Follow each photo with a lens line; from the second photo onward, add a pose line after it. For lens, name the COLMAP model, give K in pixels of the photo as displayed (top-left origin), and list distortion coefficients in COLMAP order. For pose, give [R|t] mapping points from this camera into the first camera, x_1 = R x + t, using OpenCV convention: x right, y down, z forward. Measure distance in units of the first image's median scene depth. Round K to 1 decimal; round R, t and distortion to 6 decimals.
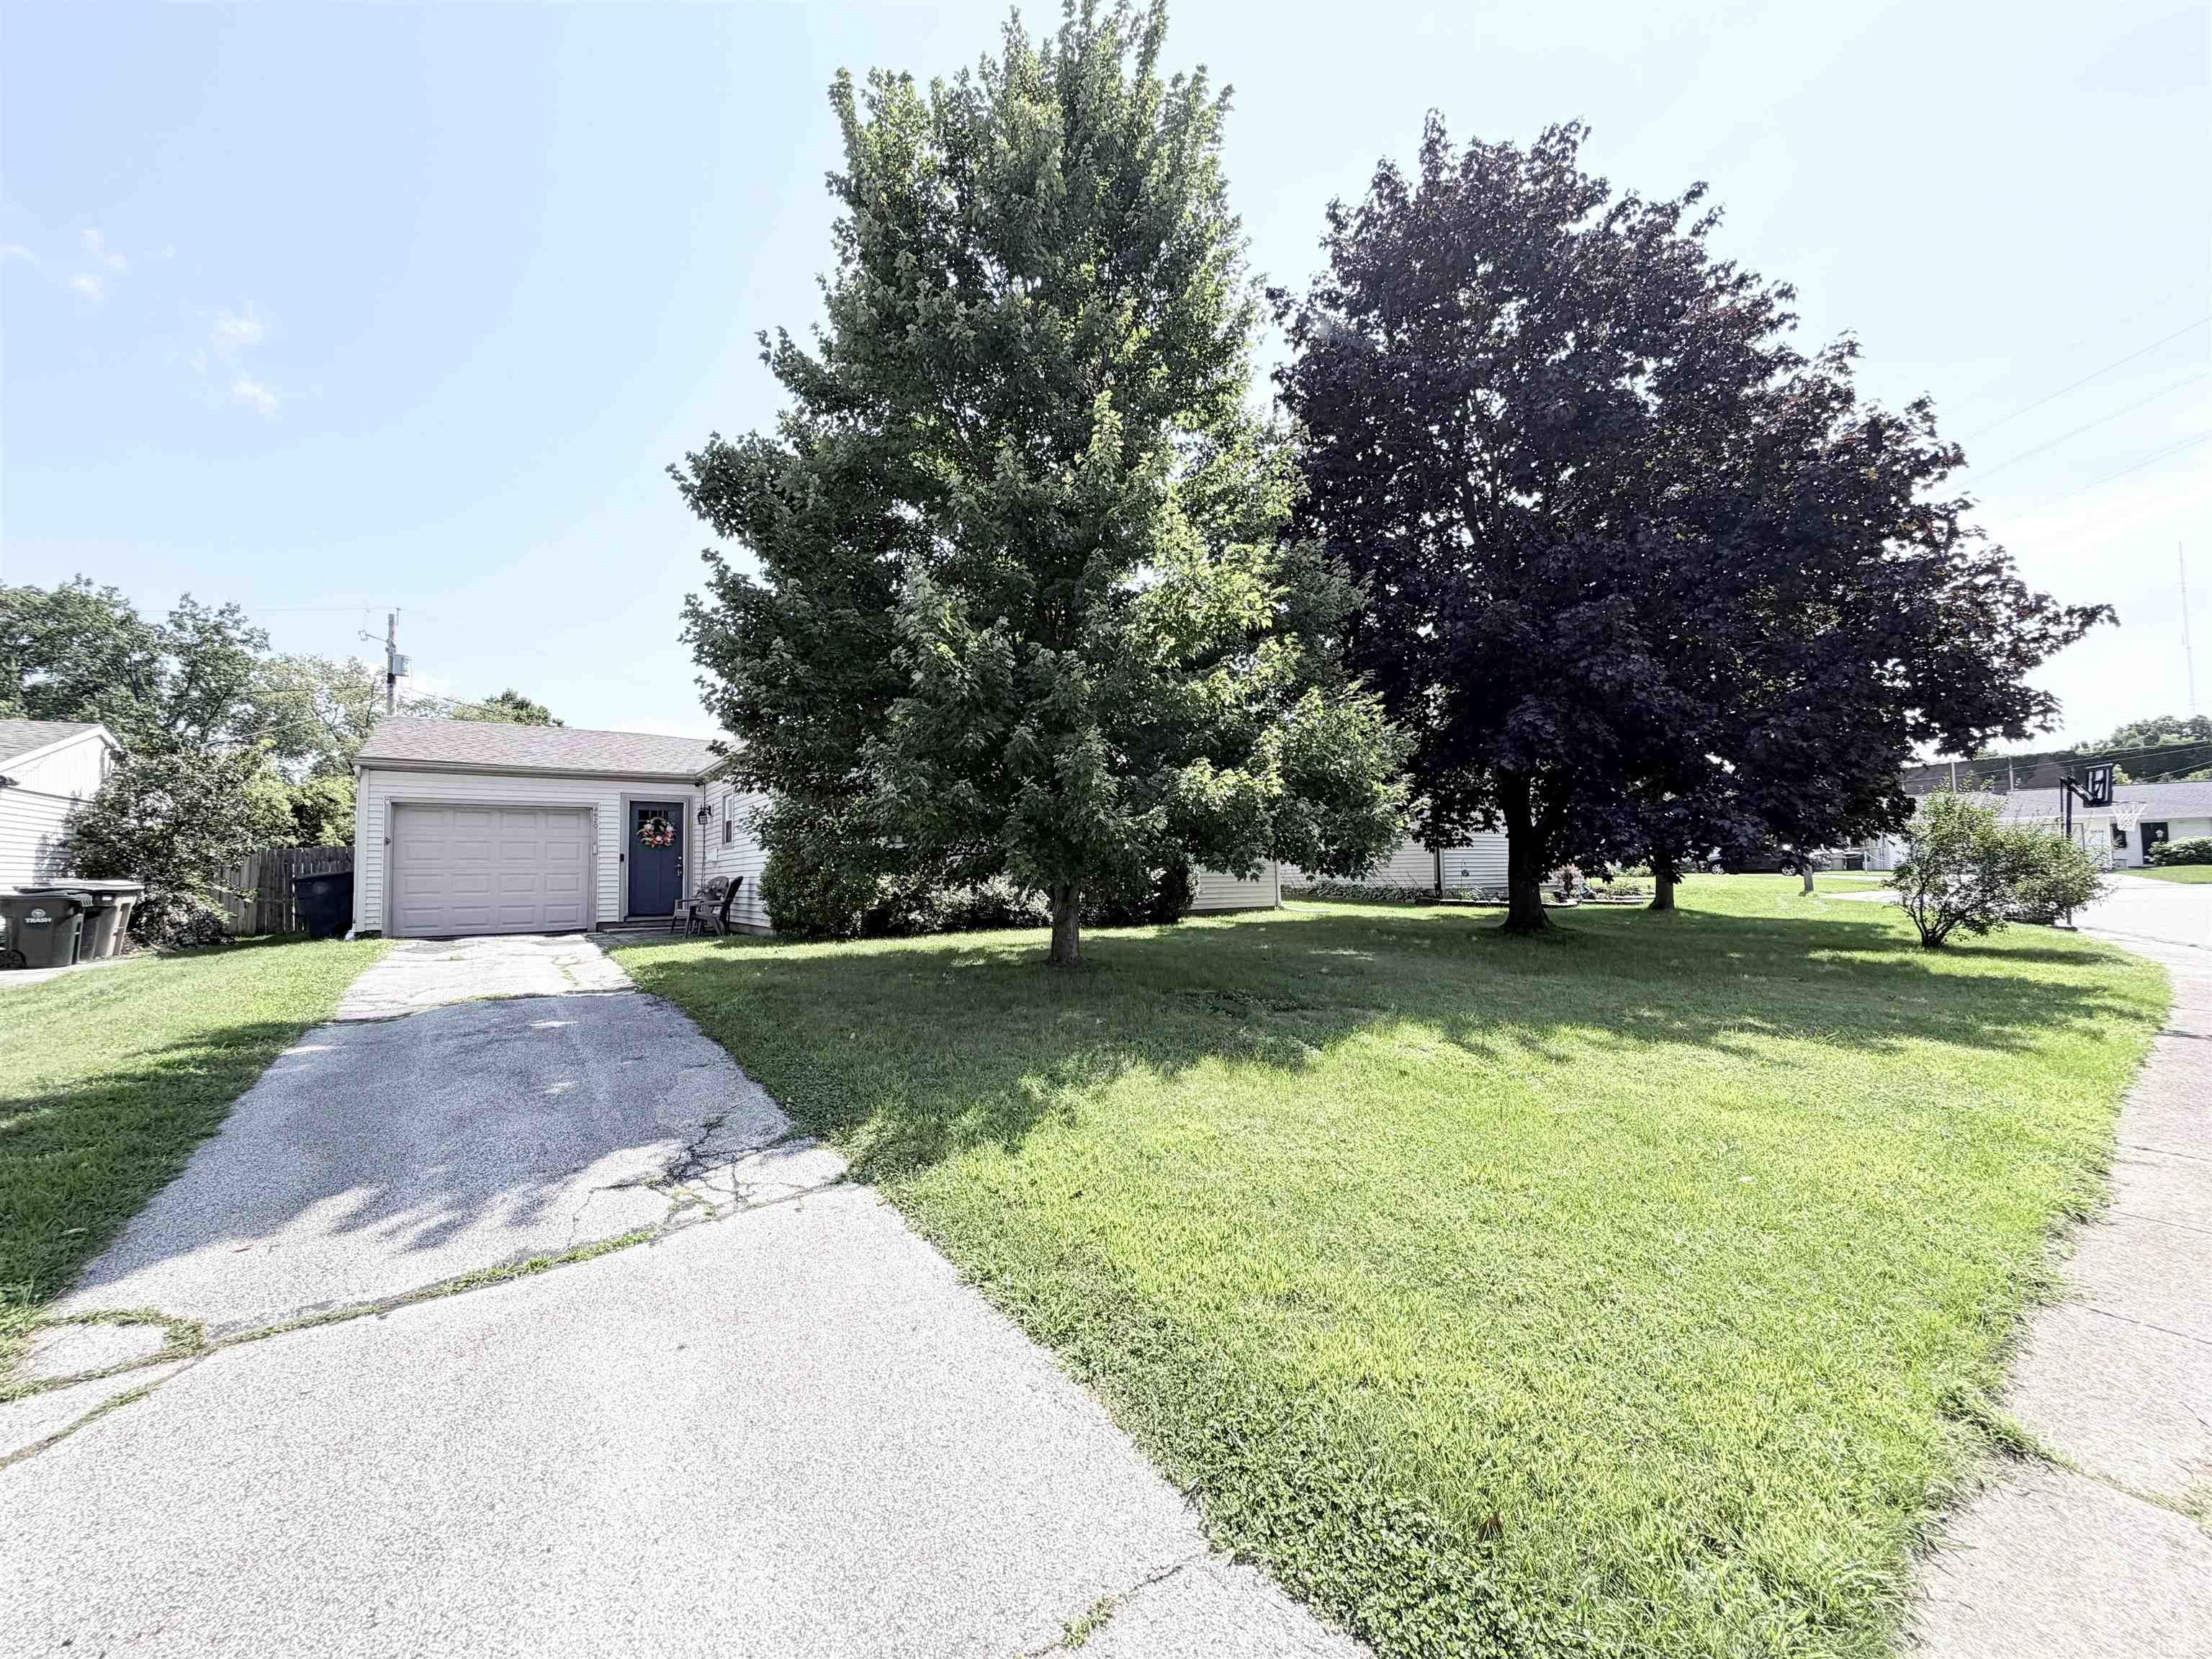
lens RADIAL K [[878.5, 0, 1102.1], [0, 878.5, 831.4], [0, 0, 1]] dist [-0.001613, -0.000159]
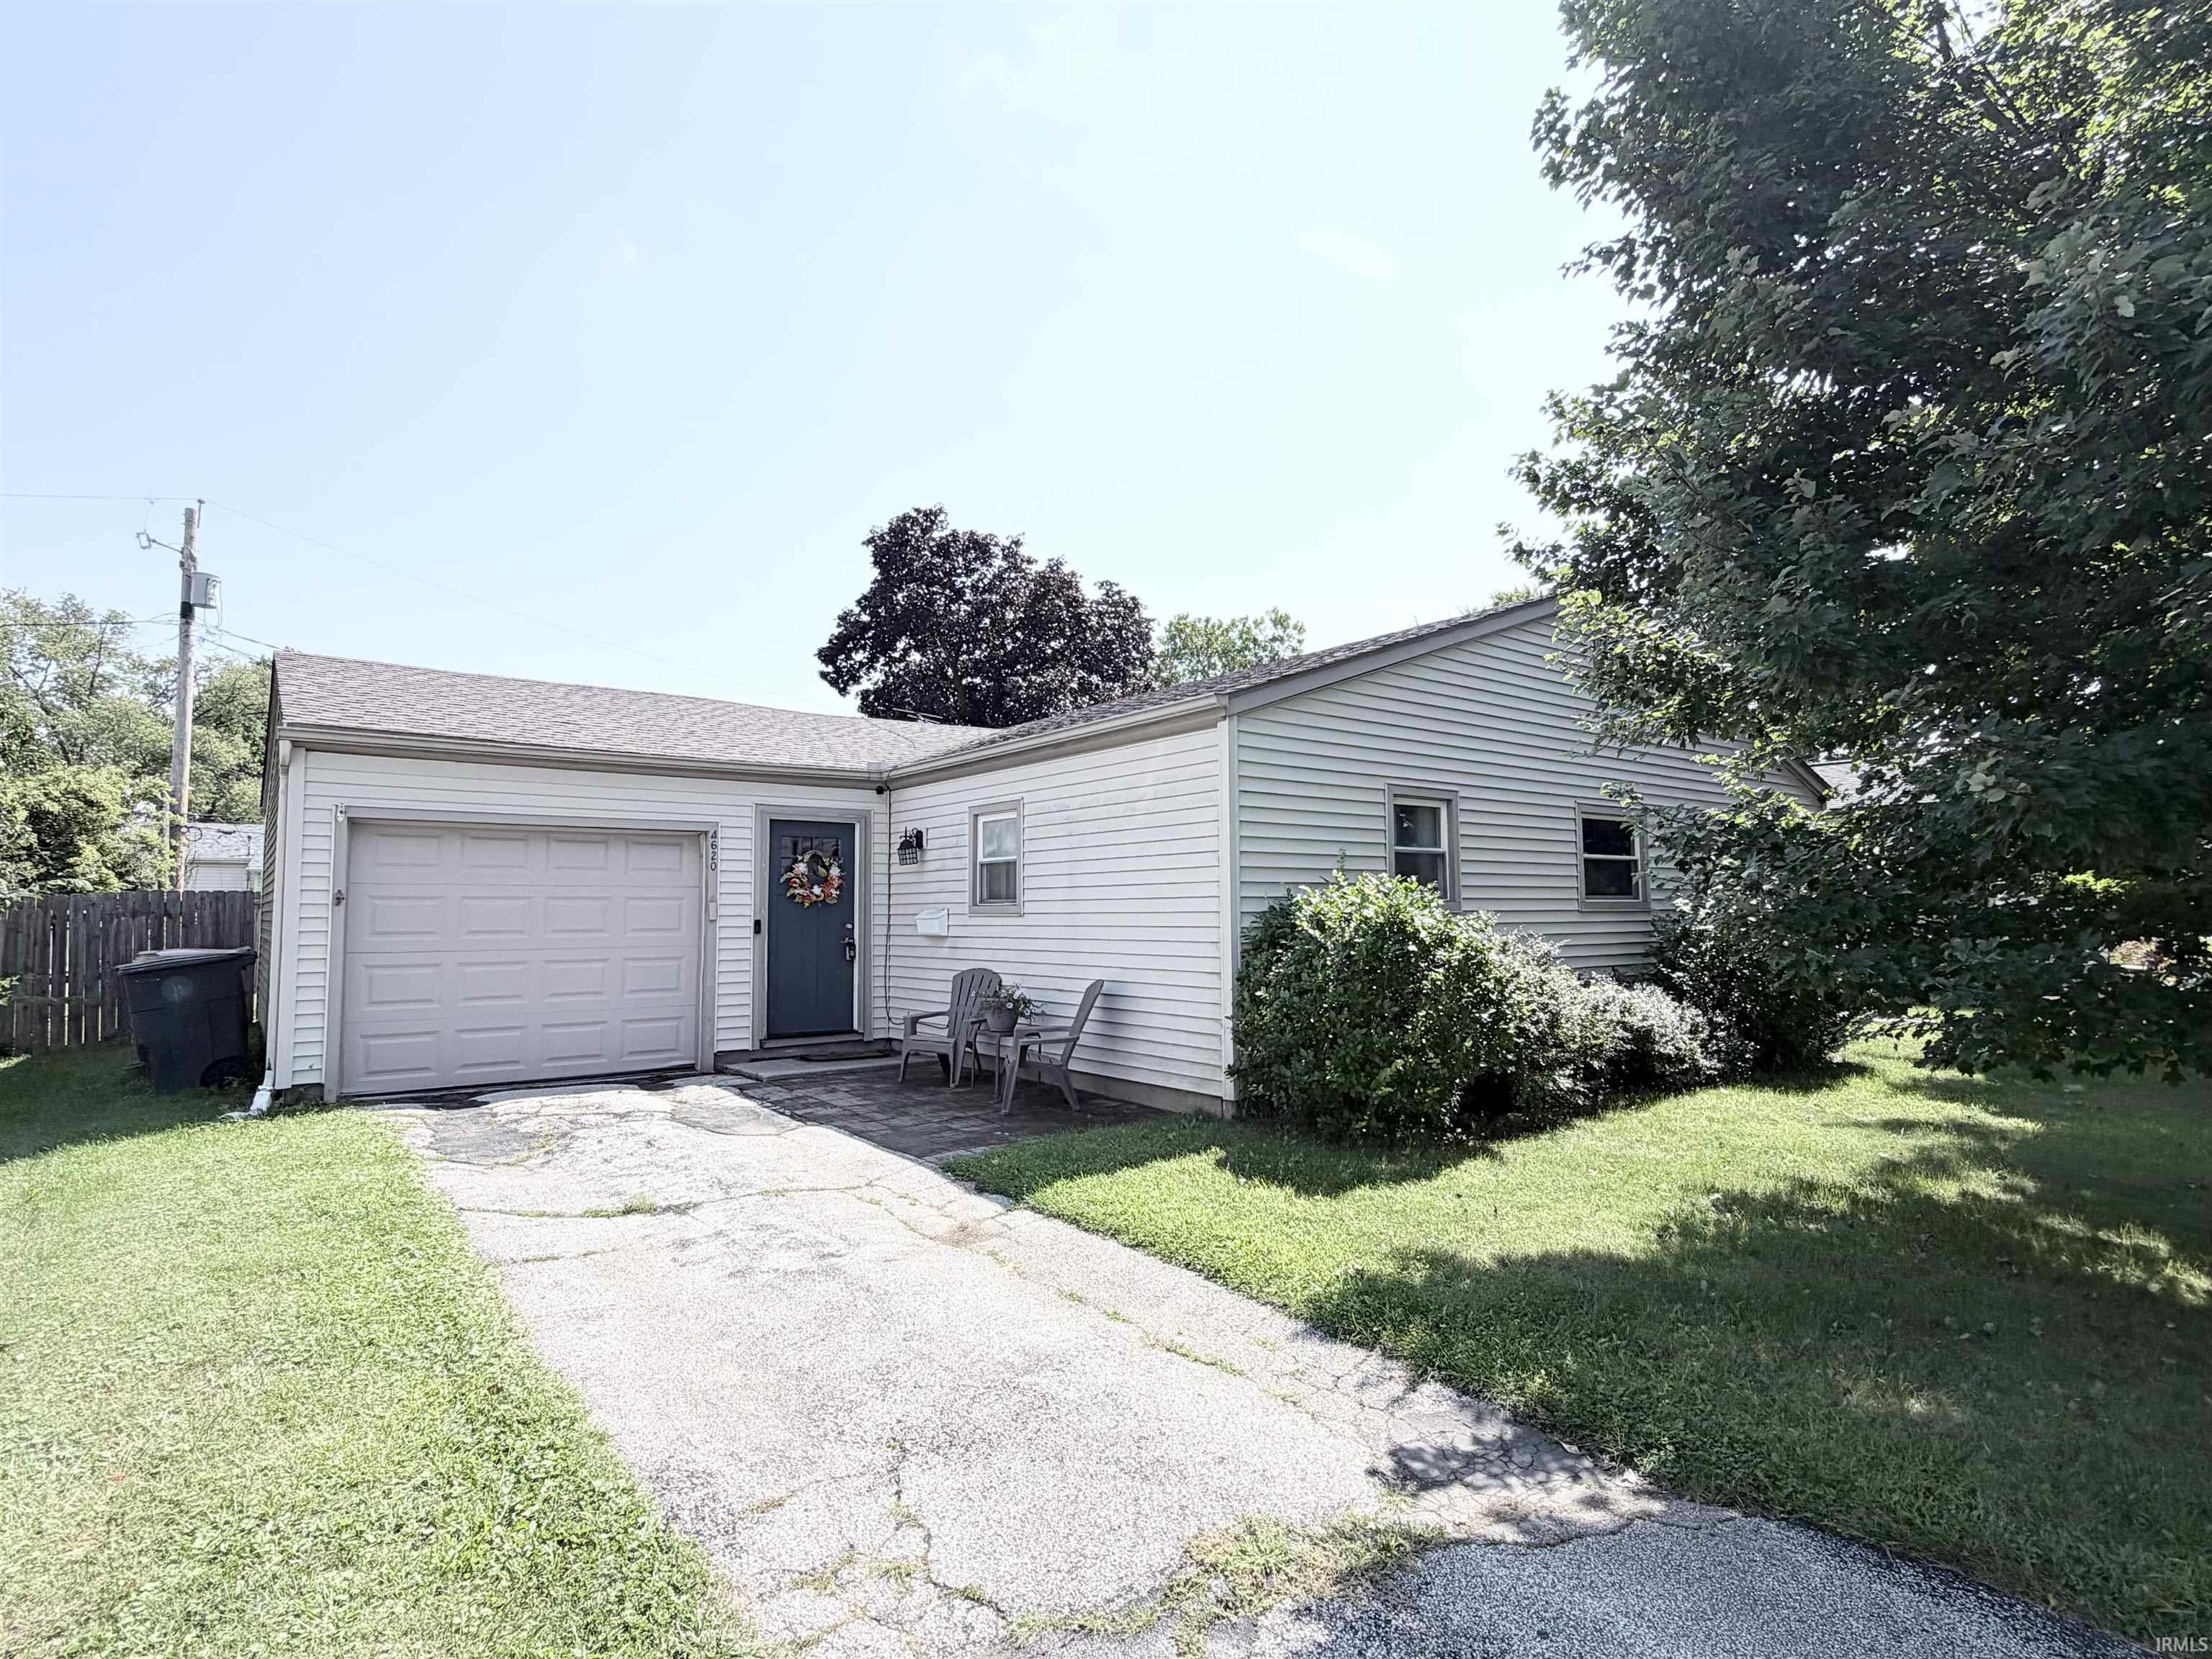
lens RADIAL K [[1133.0, 0, 1107.6], [0, 1133.0, 832.7], [0, 0, 1]] dist [-0.001785, 0.000307]
pose [[0.998536, 0.013920, 0.052268, -0.365572], [-0.012922, 0.999729, -0.019375, -0.015727], [-0.052523, 0.018671, 0.998445, 0.304373]]
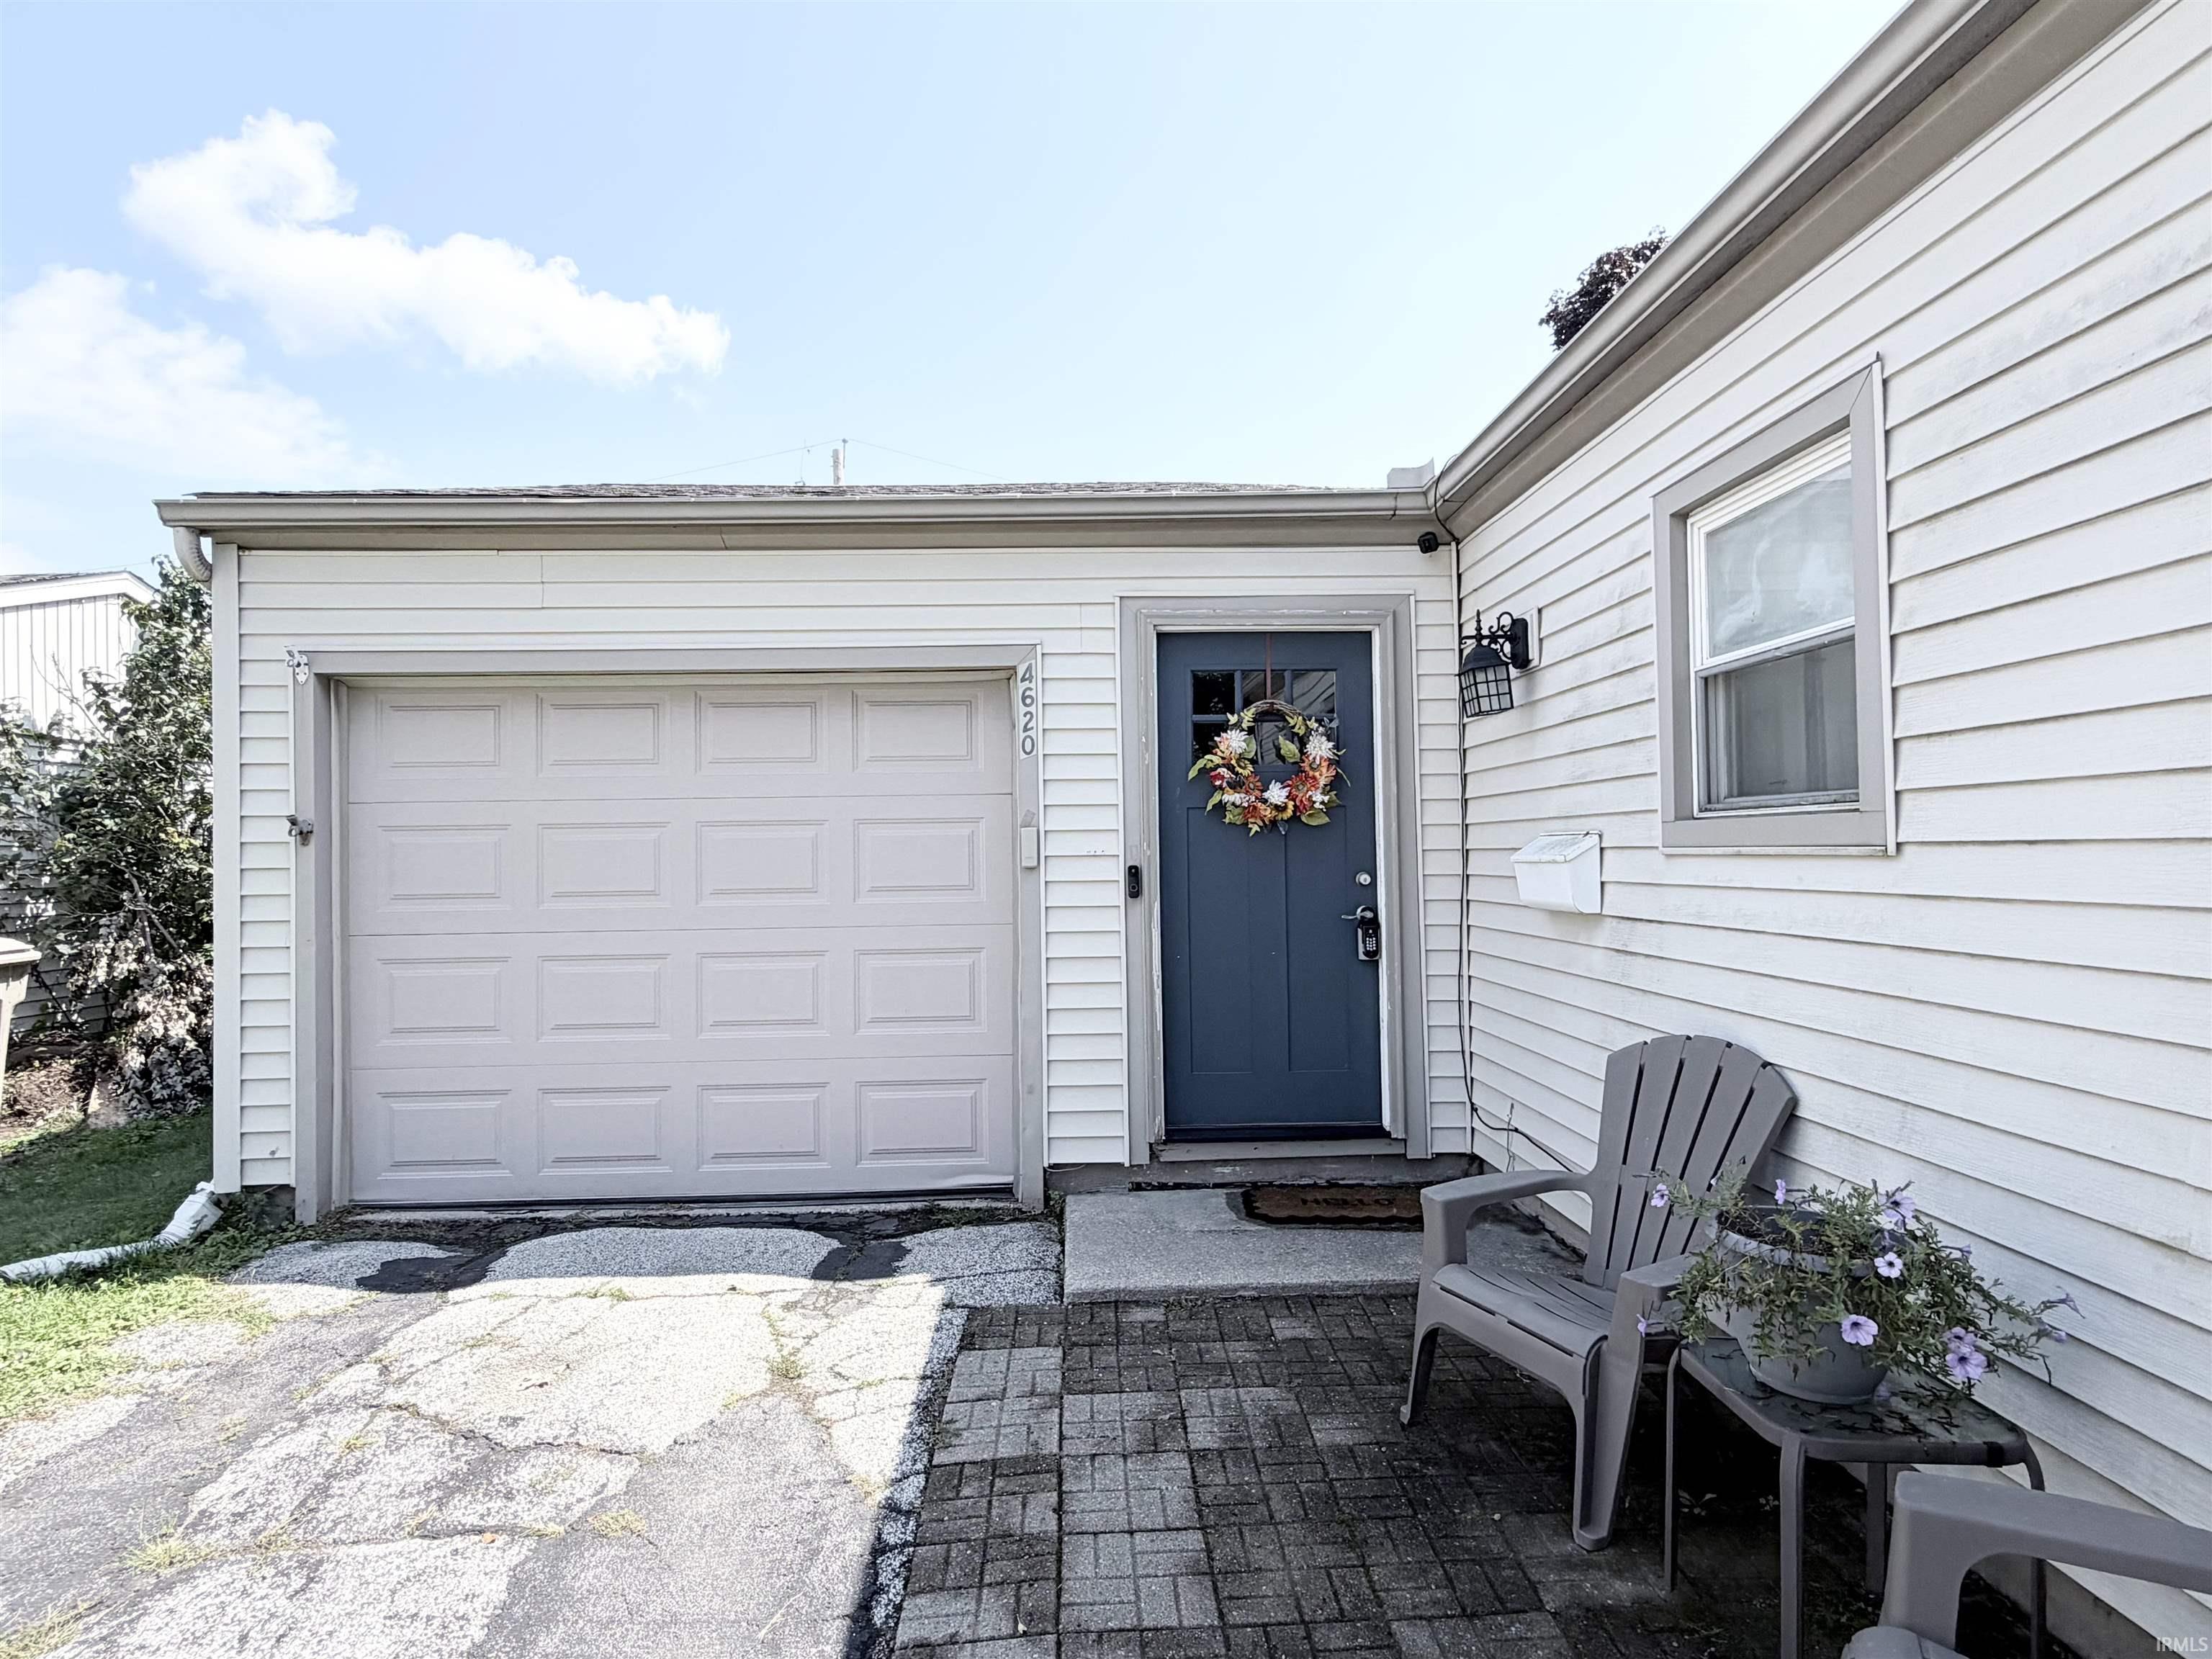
lens RADIAL K [[1156.9, 0, 1105.6], [0, 1156.9, 830.7], [0, 0, 1]] dist [0.003489, 0.000586]
pose [[0.842985, -0.008206, -0.537874, -0.383673], [0.030937, 0.998968, 0.033244, 0.006258], [0.537047, -0.044665, 0.842369, 0.728879]]
